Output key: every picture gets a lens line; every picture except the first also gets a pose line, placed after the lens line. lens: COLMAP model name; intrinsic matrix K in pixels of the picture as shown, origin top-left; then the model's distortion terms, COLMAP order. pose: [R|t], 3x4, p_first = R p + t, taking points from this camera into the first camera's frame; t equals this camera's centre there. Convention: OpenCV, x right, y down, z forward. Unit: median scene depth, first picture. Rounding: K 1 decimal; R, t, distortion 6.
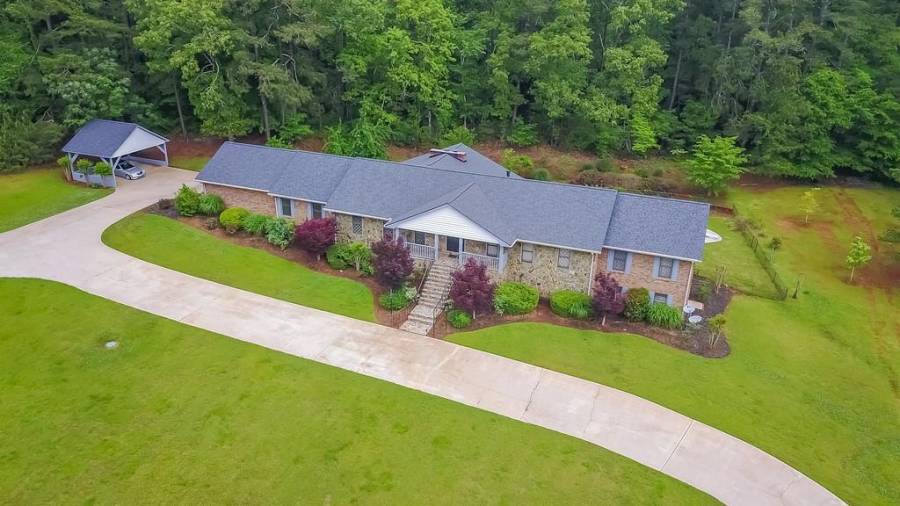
lens RADIAL K [[683.8, 0, 448.4], [0, 683.8, 251.2], [0, 0, 1]] dist [0.025695, 0.009988]
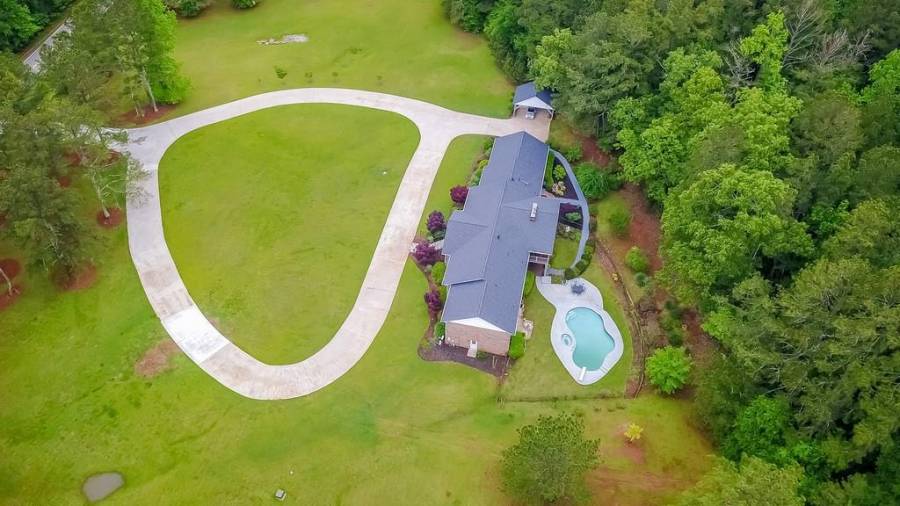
lens RADIAL K [[683.8, 0, 445.4], [0, 683.8, 257.9], [0, 0, 1]] dist [0.025695, 0.009988]
pose [[0.142199, 0.699778, -0.700064, 1.309506], [-0.388433, 0.689970, 0.610788, -1.071546], [0.910439, 0.185075, 0.369930, 0.195091]]
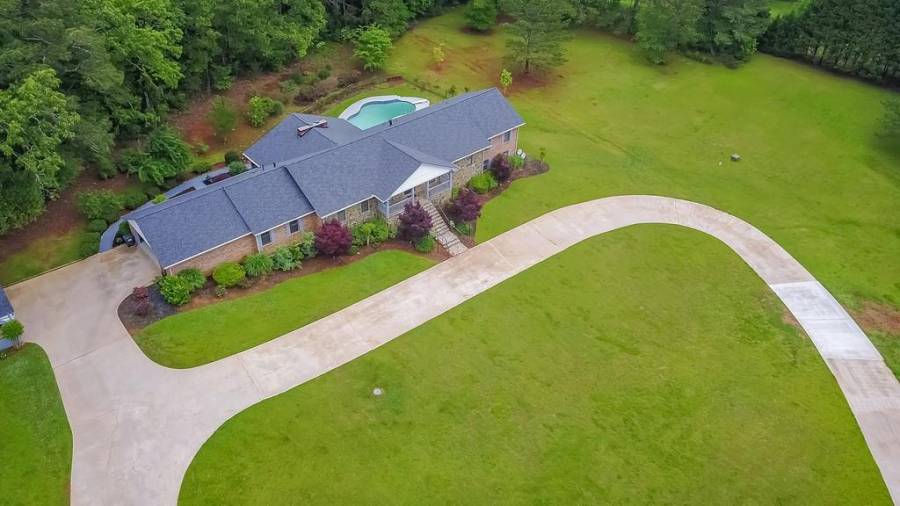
lens RADIAL K [[683.8, 0, 447.1], [0, 683.8, 254.5], [0, 0, 1]] dist [0.025695, 0.009988]
pose [[0.473994, -0.553722, 0.684632, -0.850079], [0.324262, 0.832651, 0.448940, -0.431341], [-0.818647, 0.009205, 0.574223, 0.151027]]
